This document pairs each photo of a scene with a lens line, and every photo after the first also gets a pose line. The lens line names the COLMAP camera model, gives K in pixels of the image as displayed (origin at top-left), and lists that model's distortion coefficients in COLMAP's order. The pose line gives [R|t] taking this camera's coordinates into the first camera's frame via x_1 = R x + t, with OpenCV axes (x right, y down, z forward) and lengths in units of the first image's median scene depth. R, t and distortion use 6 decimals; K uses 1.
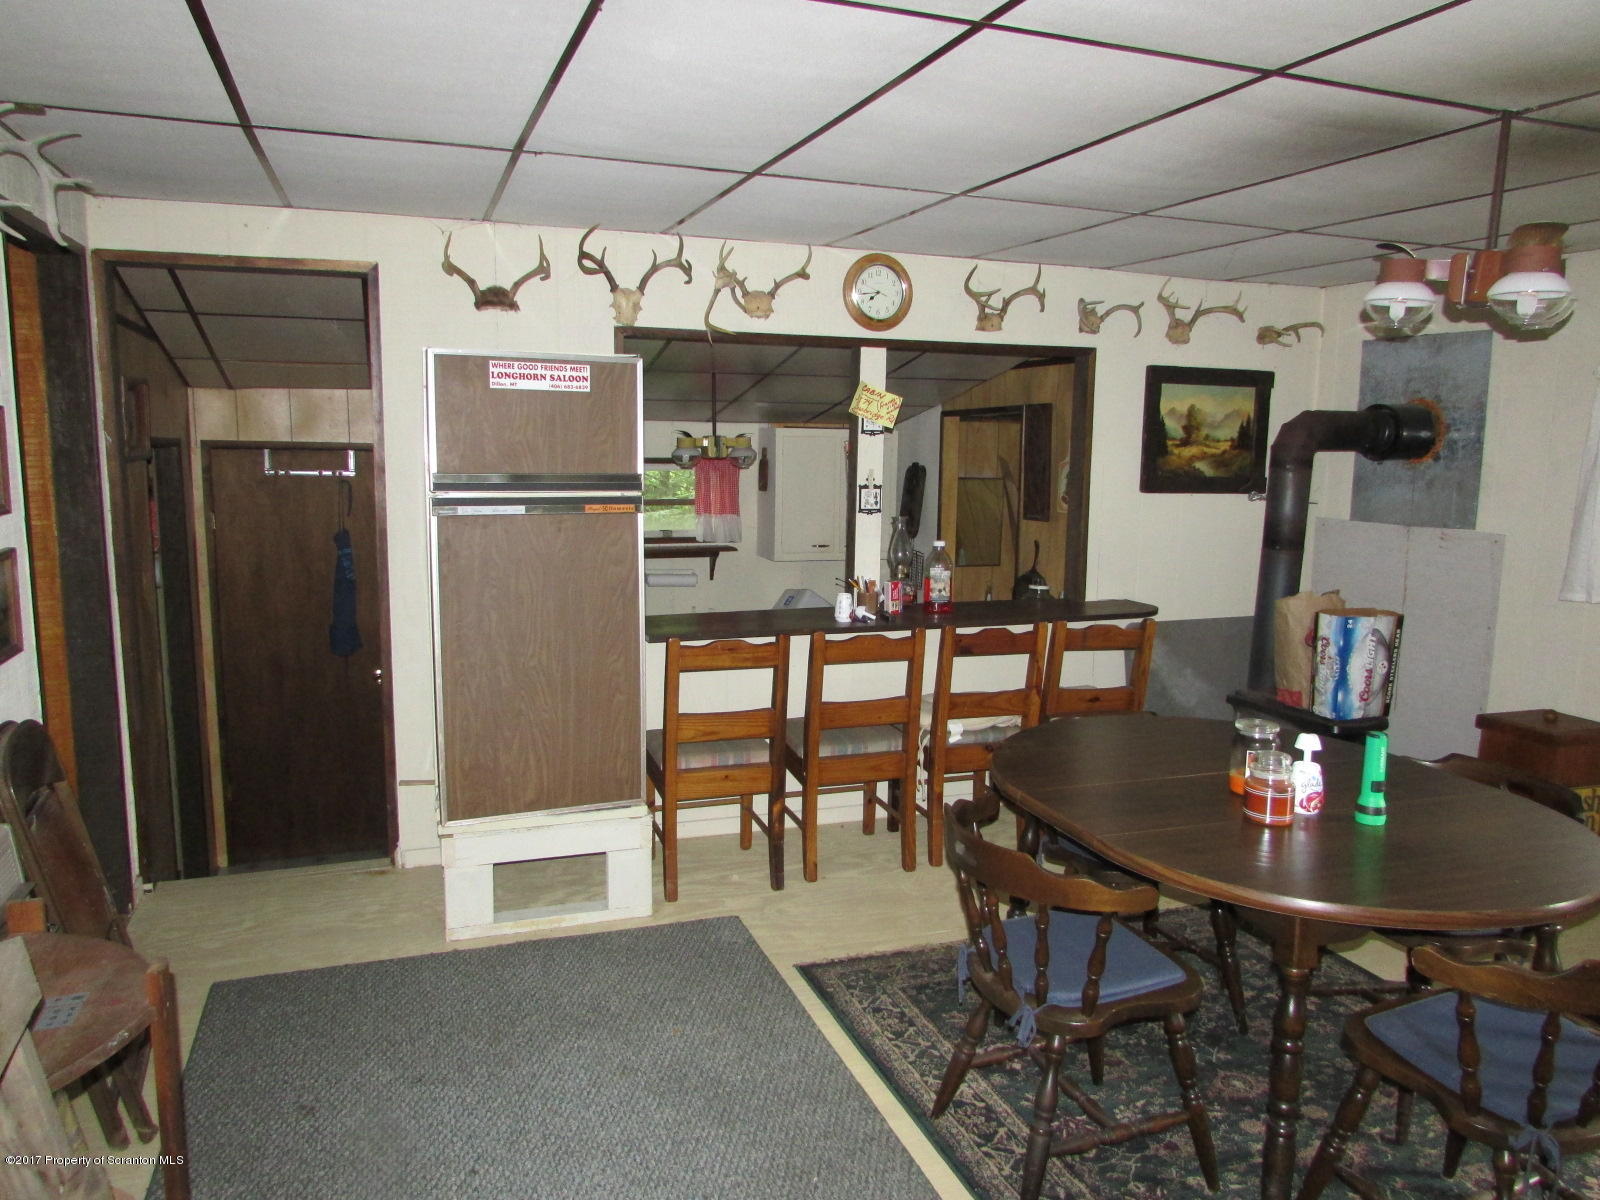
lens RADIAL K [[1142.0, 0, 791.4], [0, 1142.0, 588.7], [0, 0, 1]] dist [-0.027835, 0.003656]
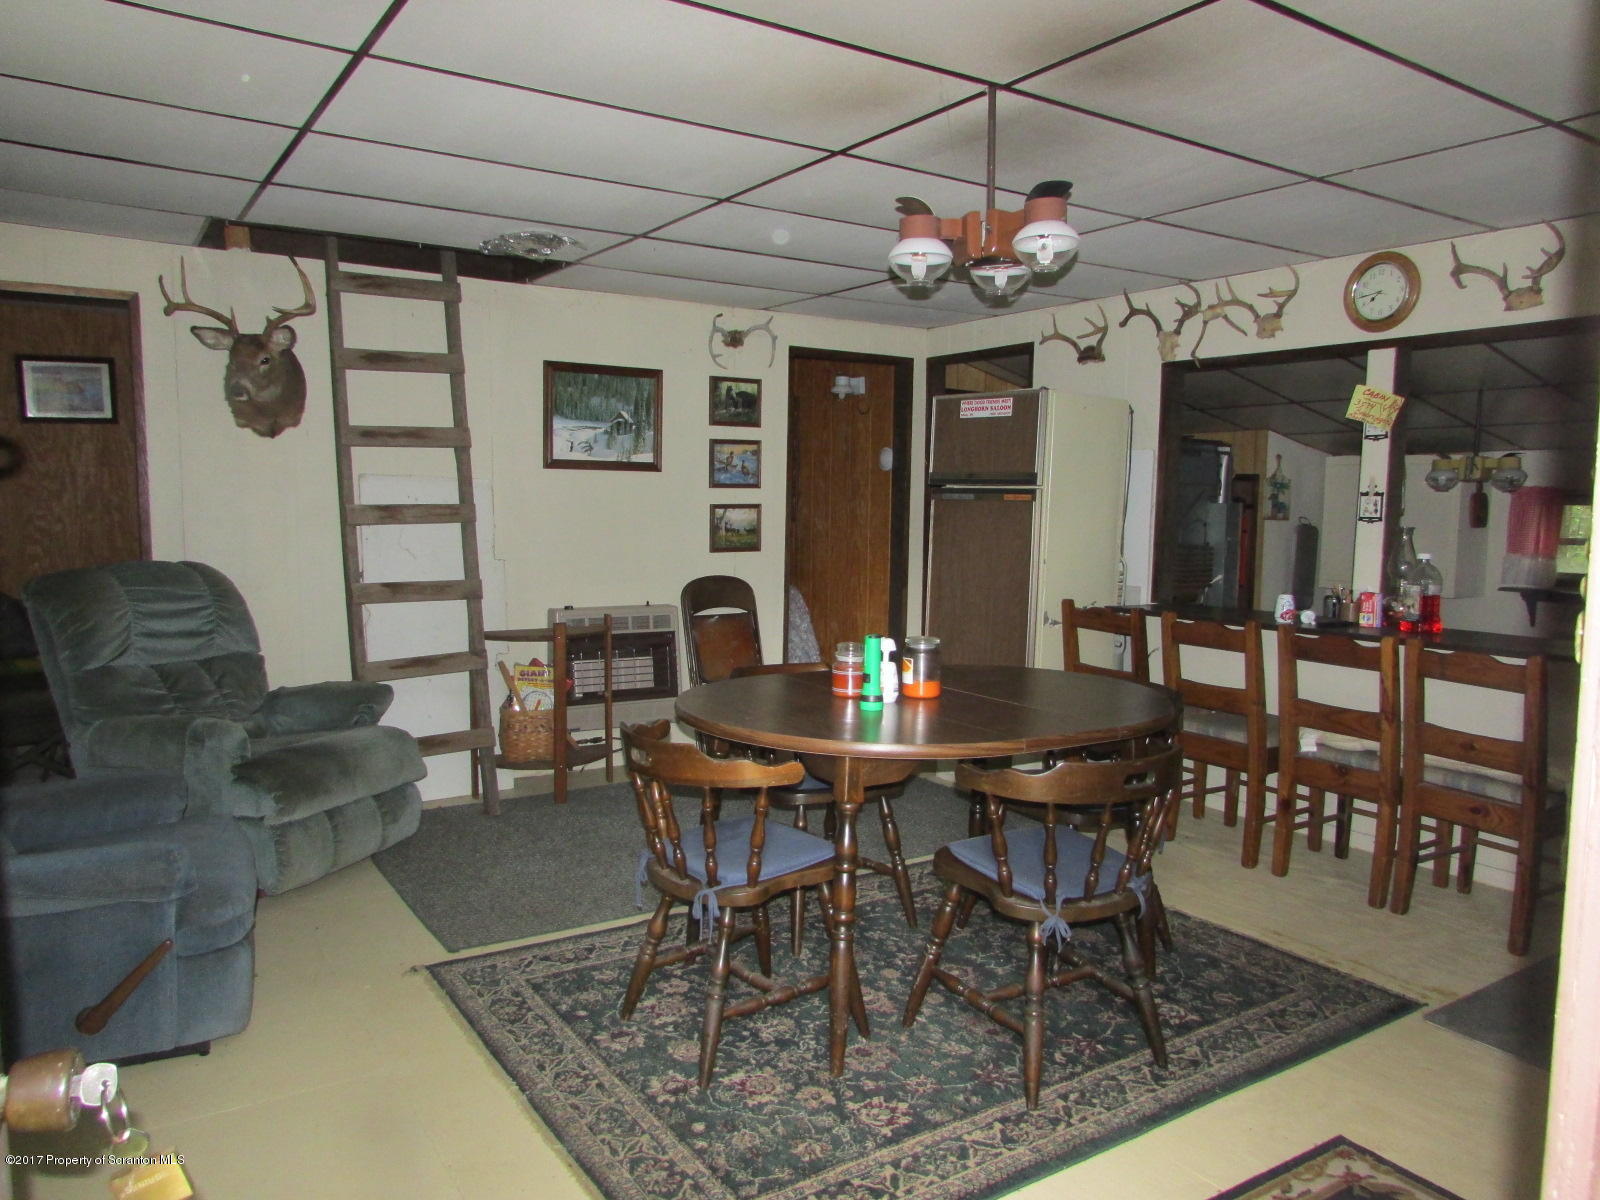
lens RADIAL K [[1142.0, 0, 801.3], [0, 1142.0, 590.7], [0, 0, 1]] dist [-0.027835, 0.003656]
pose [[0.233442, 0.068765, -0.969936, 0.885805], [-0.139600, 0.989533, 0.036556, 0.022887], [0.962298, 0.126869, 0.240598, 0.321552]]
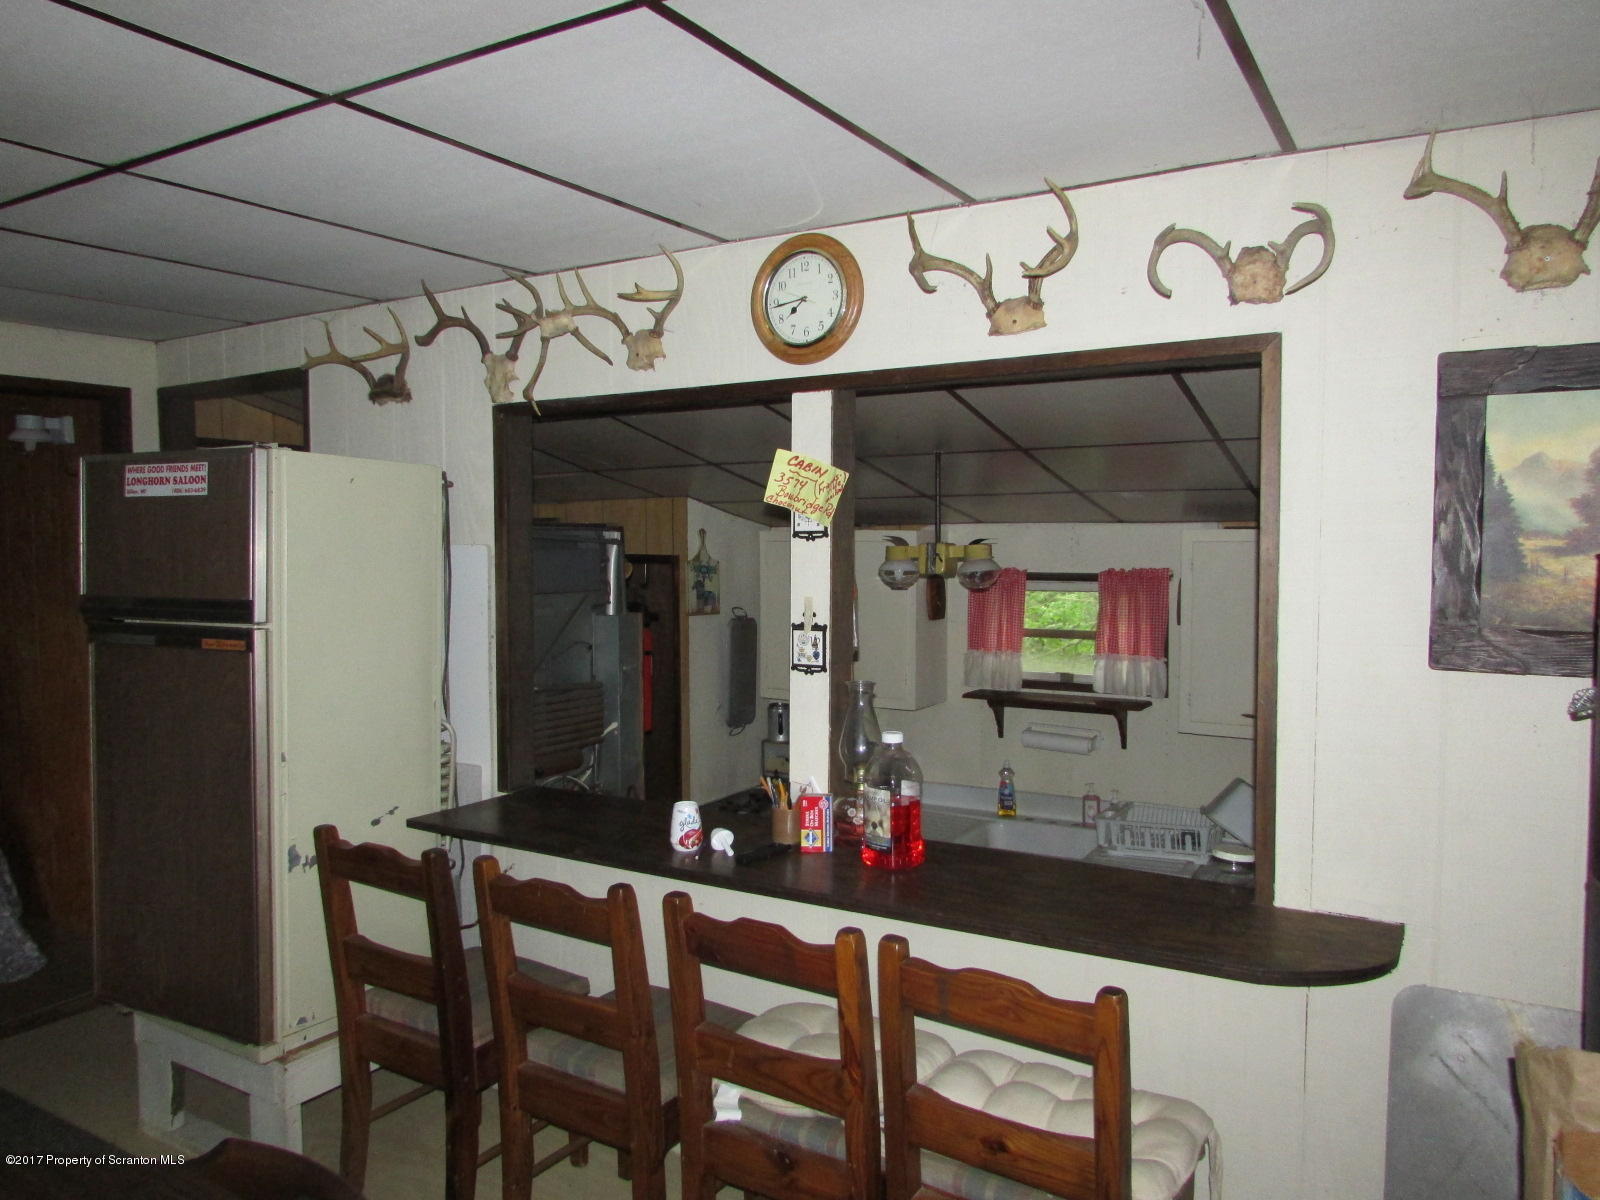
lens RADIAL K [[1142.0, 0, 803.3], [0, 1142.0, 596.6], [0, 0, 1]] dist [-0.027835, 0.003656]
pose [[0.632425, 0.020921, -0.774339, 0.522053], [-0.087958, 0.995109, -0.044953, -0.078421], [0.769611, 0.096539, 0.631172, 0.626071]]
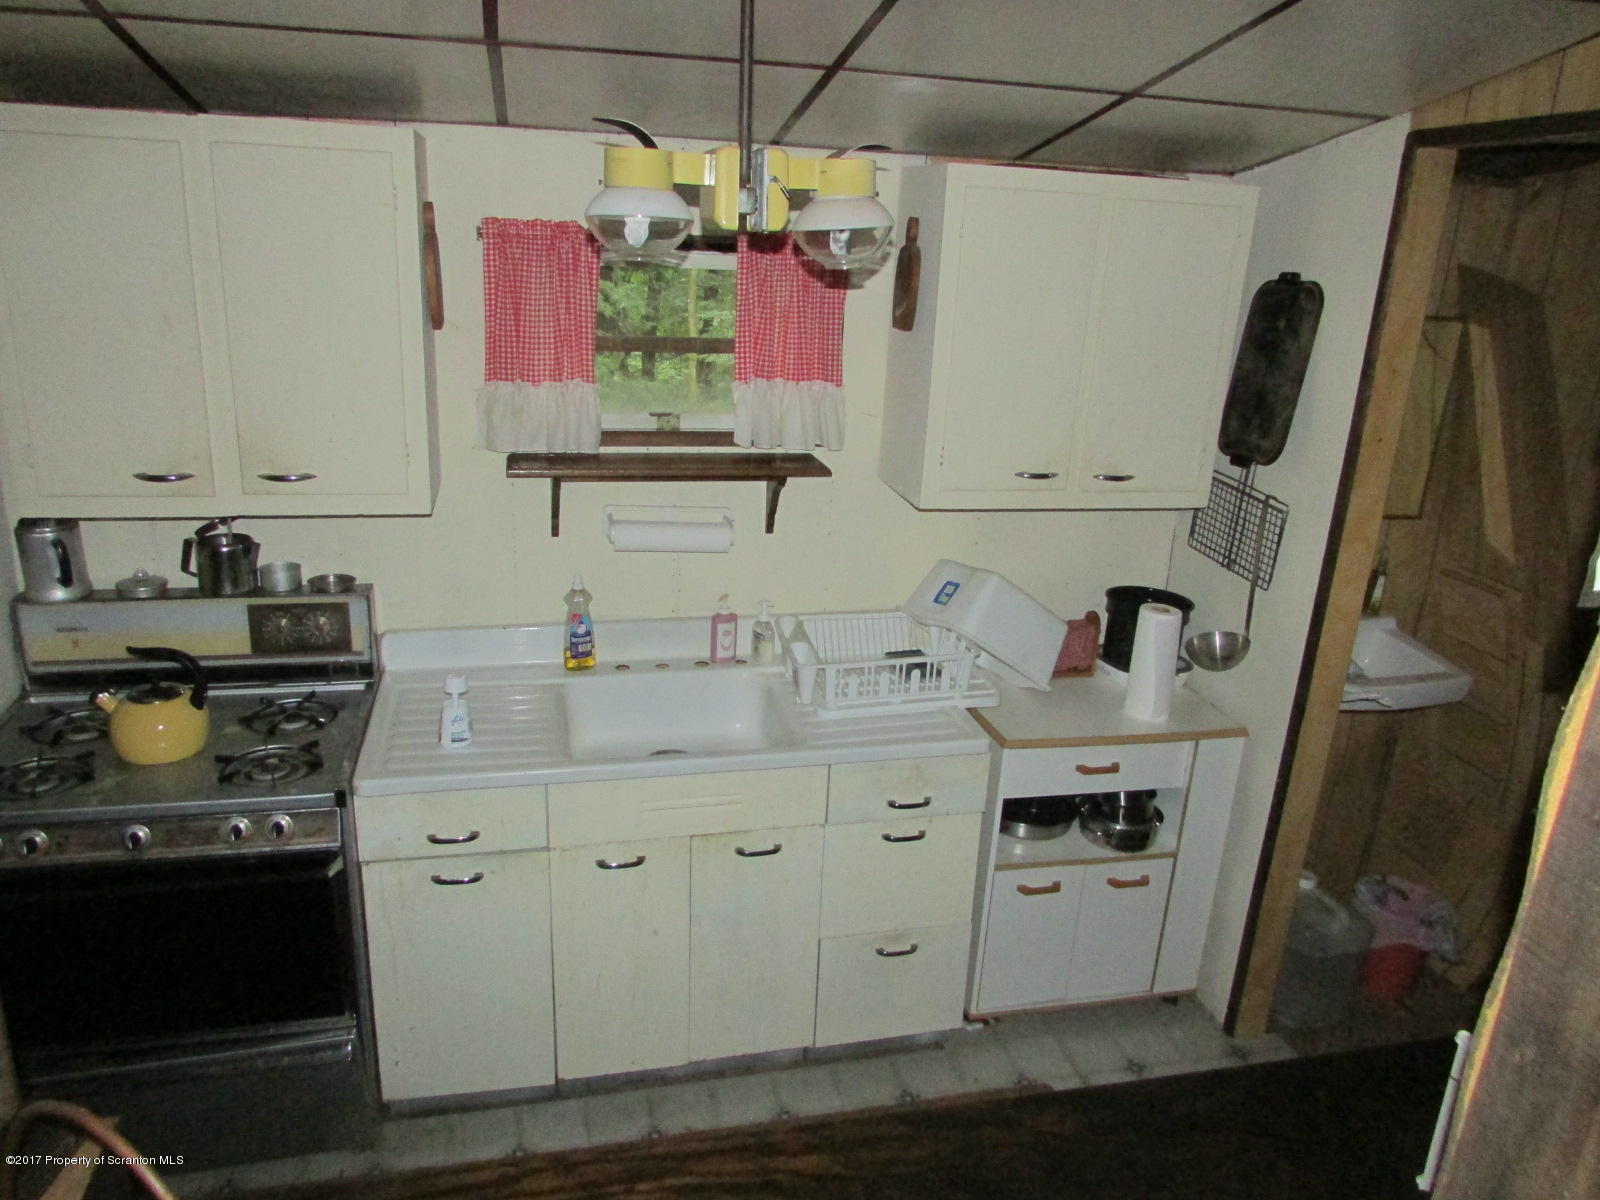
lens RADIAL K [[1142.0, 0, 814.3], [0, 1142.0, 594.9], [0, 0, 1]] dist [-0.027835, 0.003656]
pose [[0.994412, 0.066156, -0.082268, -0.025208], [-0.050234, 0.981937, 0.182416, -0.098113], [0.092850, -0.177264, 0.979774, 0.887270]]
